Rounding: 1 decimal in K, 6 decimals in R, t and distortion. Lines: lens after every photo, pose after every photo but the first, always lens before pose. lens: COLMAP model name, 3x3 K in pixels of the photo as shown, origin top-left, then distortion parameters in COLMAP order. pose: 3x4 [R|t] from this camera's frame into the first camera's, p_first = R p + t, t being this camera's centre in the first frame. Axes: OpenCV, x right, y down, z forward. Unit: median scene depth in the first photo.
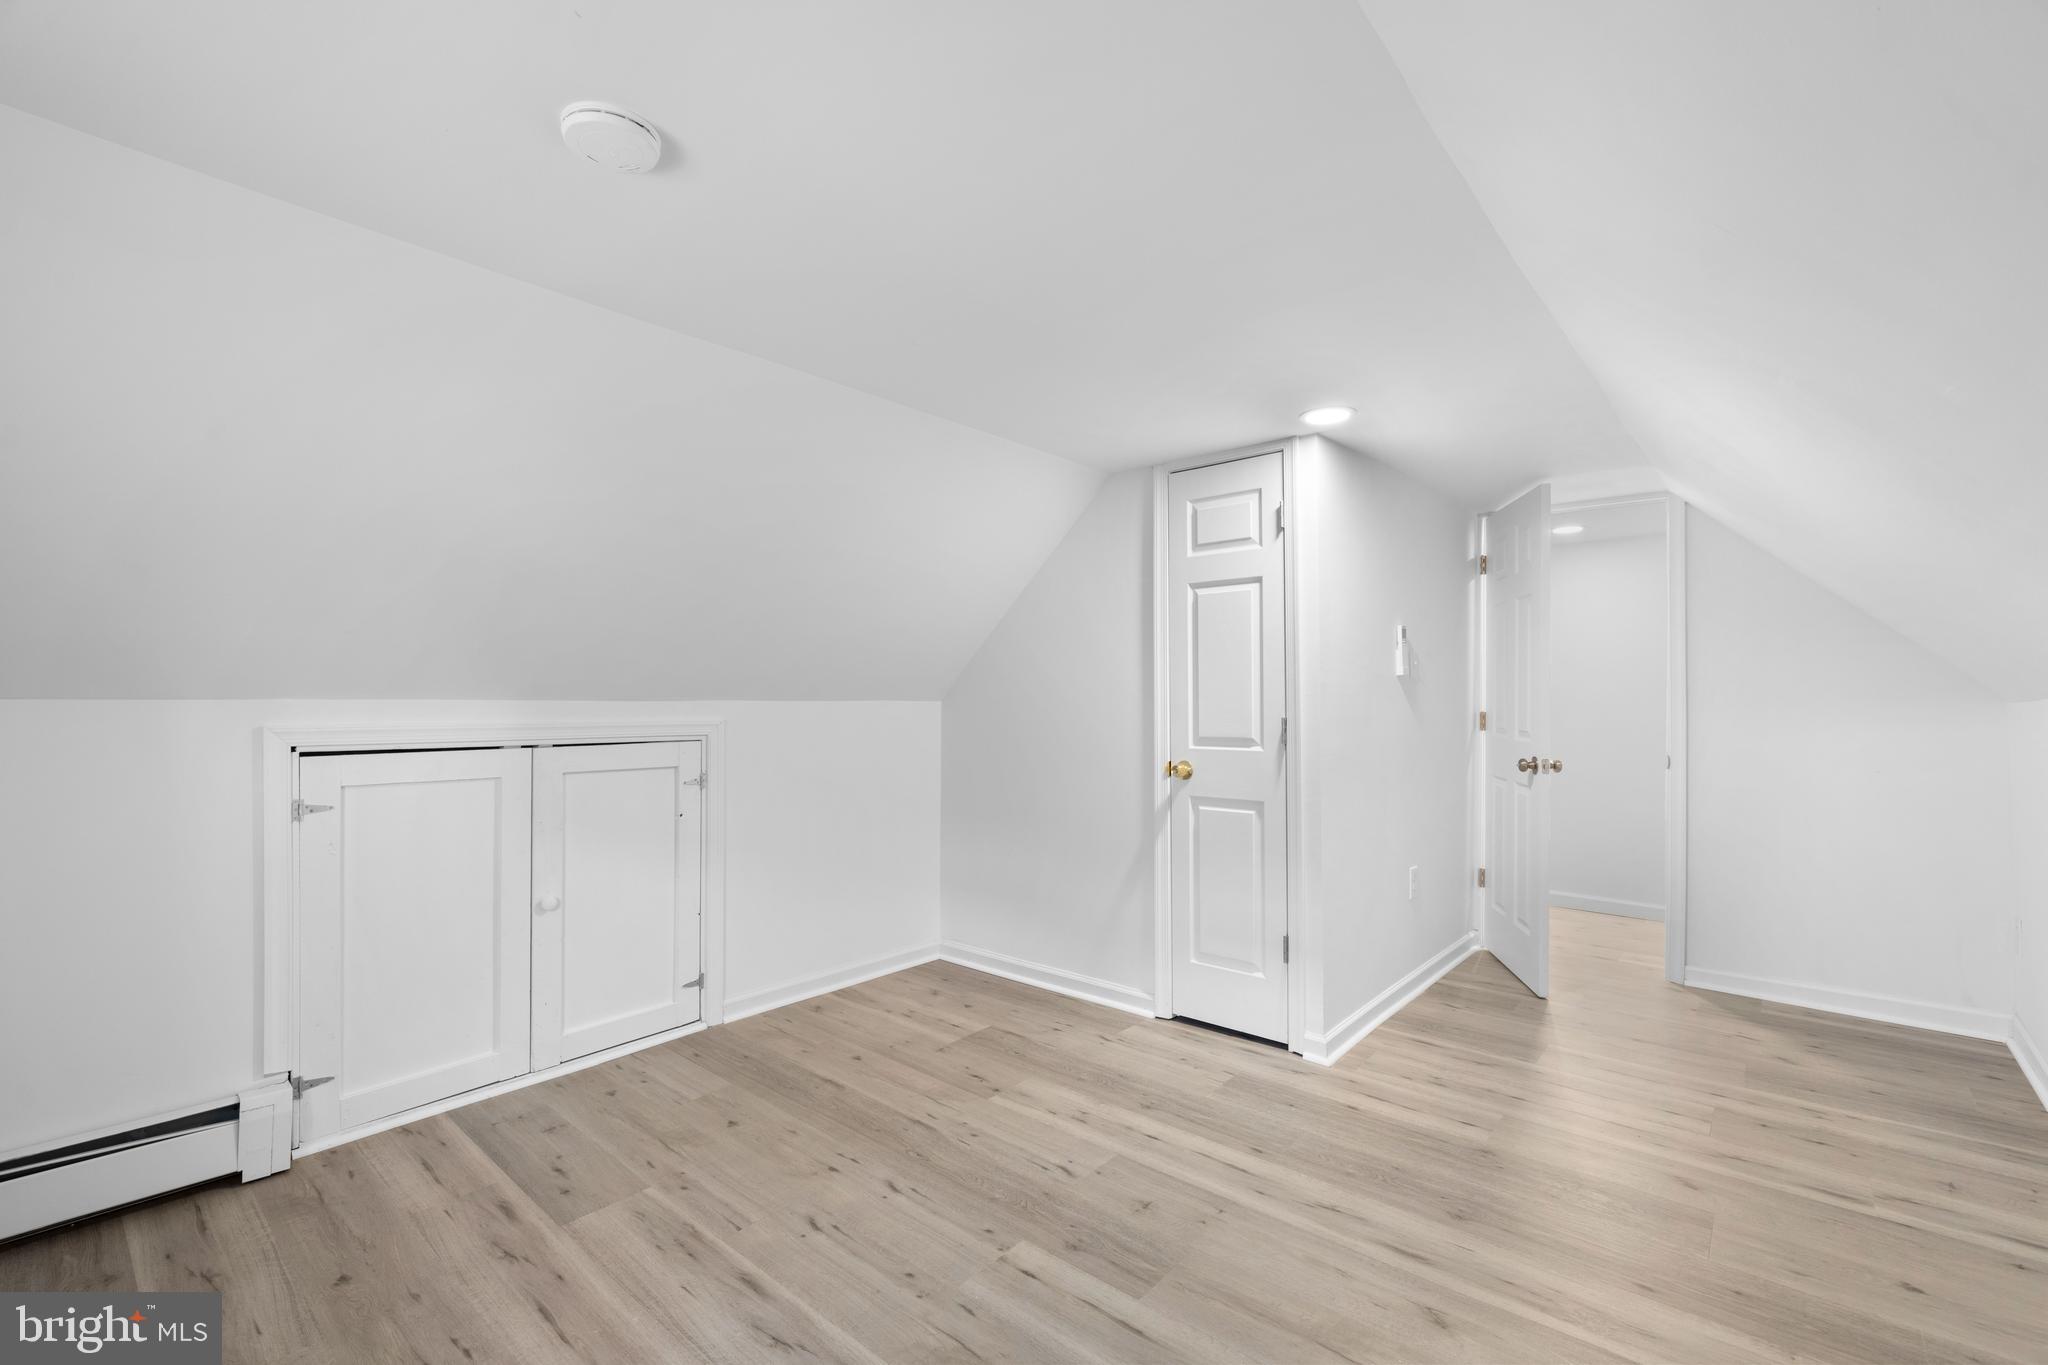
lens RADIAL K [[896.5, 0, 1024.0], [0, 896.5, 682.5], [0, 0, 1]] dist [0.015643, -0.000183]
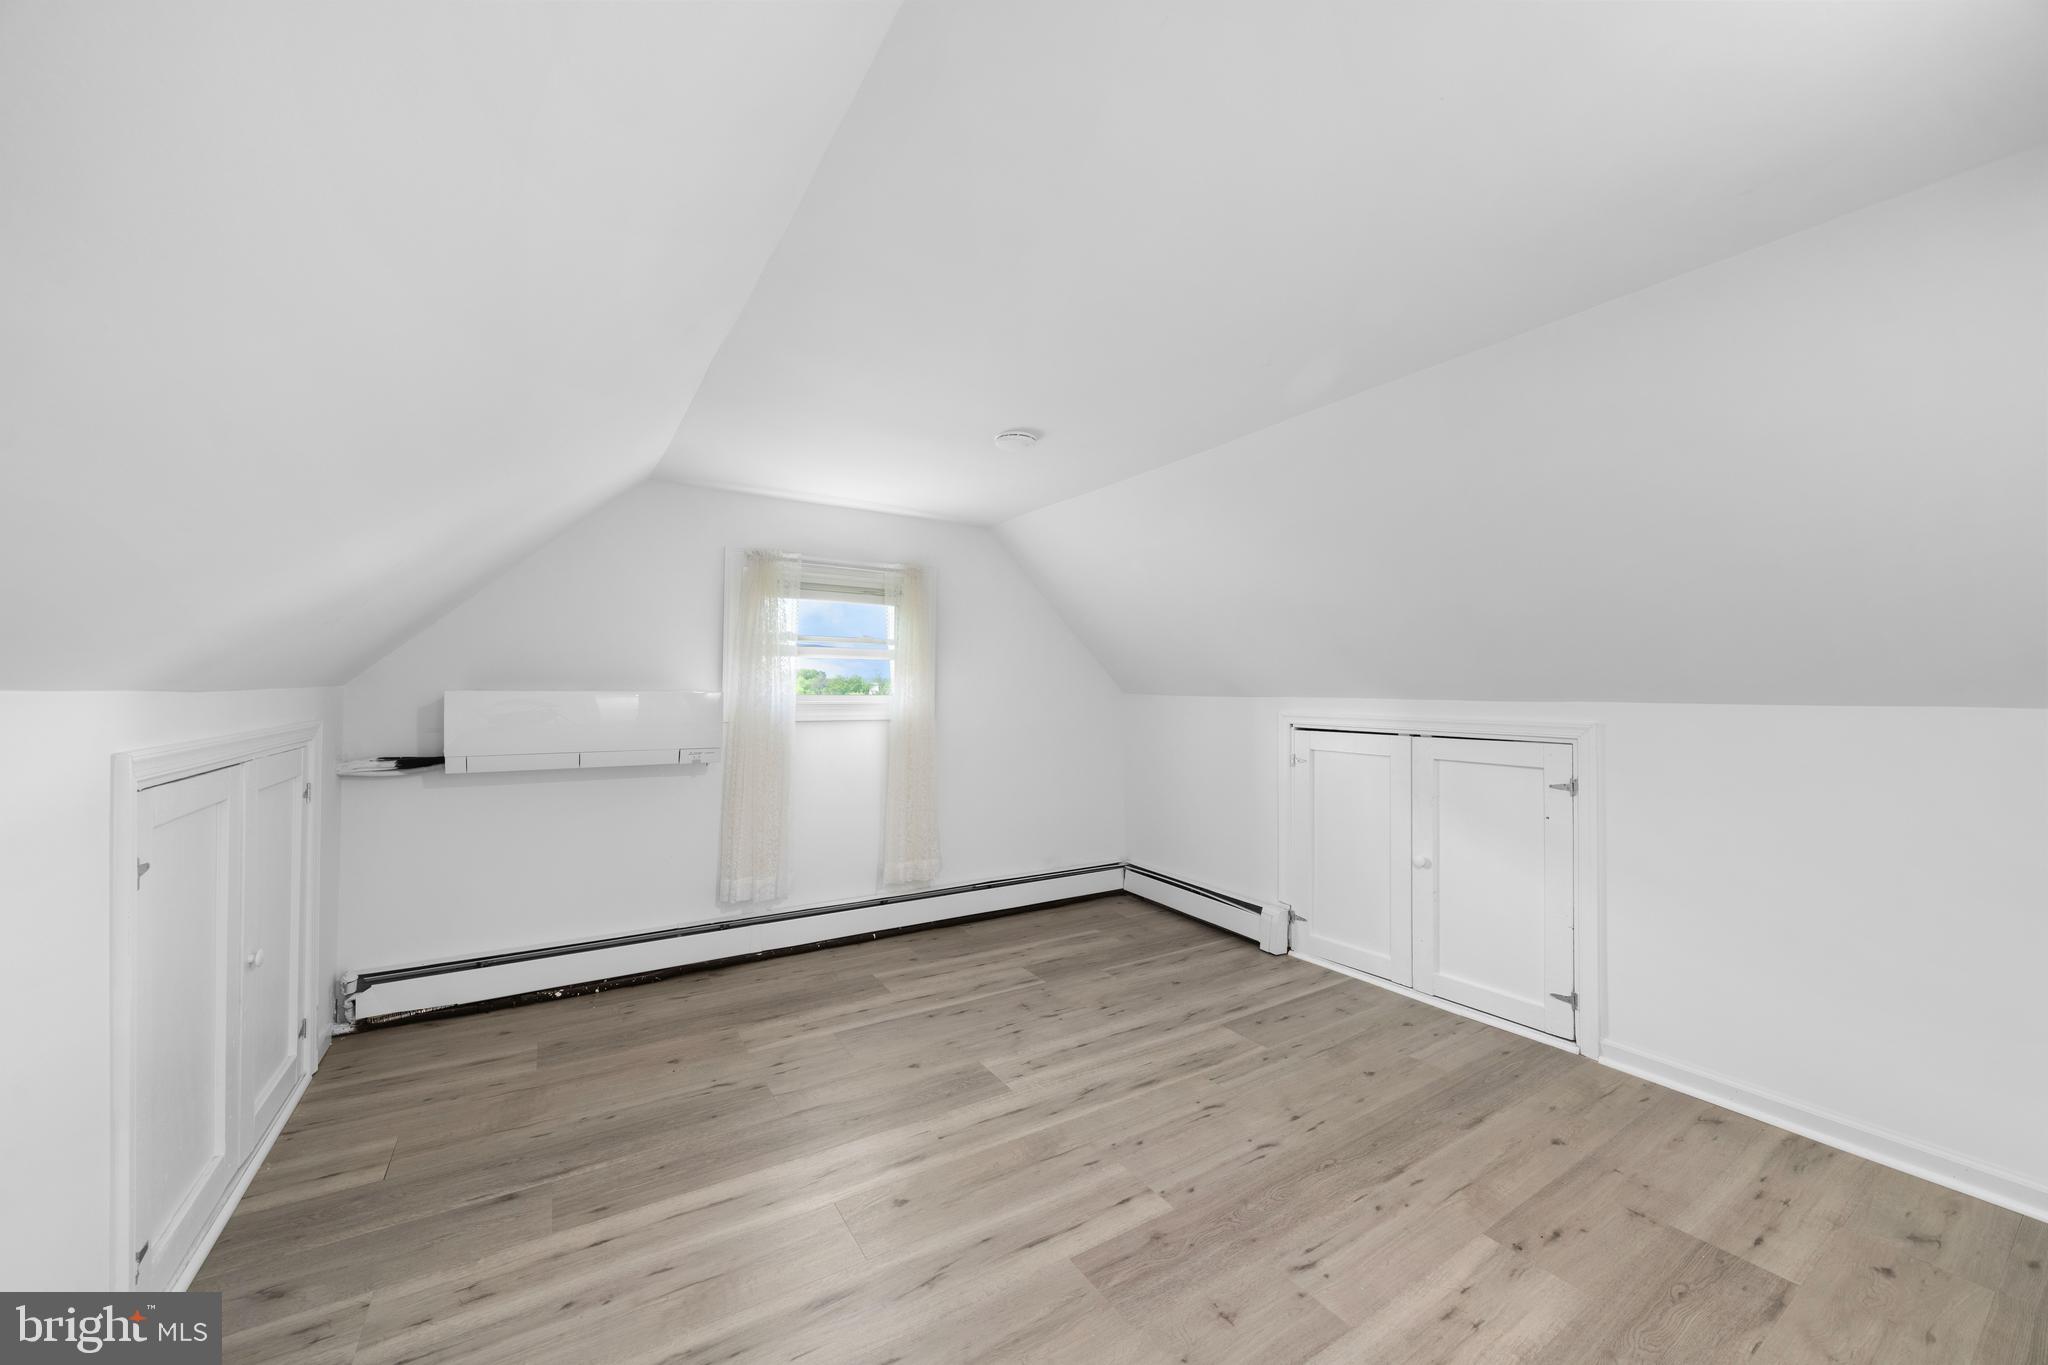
lens RADIAL K [[763.8, 0, 1024.0], [0, 763.8, 682.5], [0, 0, 1]] dist [0.000240, 0.000029]
pose [[-0.303397, -0.019157, -0.952672, 0.750244], [0.009218, 0.999692, -0.023038, 0.017960], [0.952820, -0.015771, -0.303127, 0.911309]]
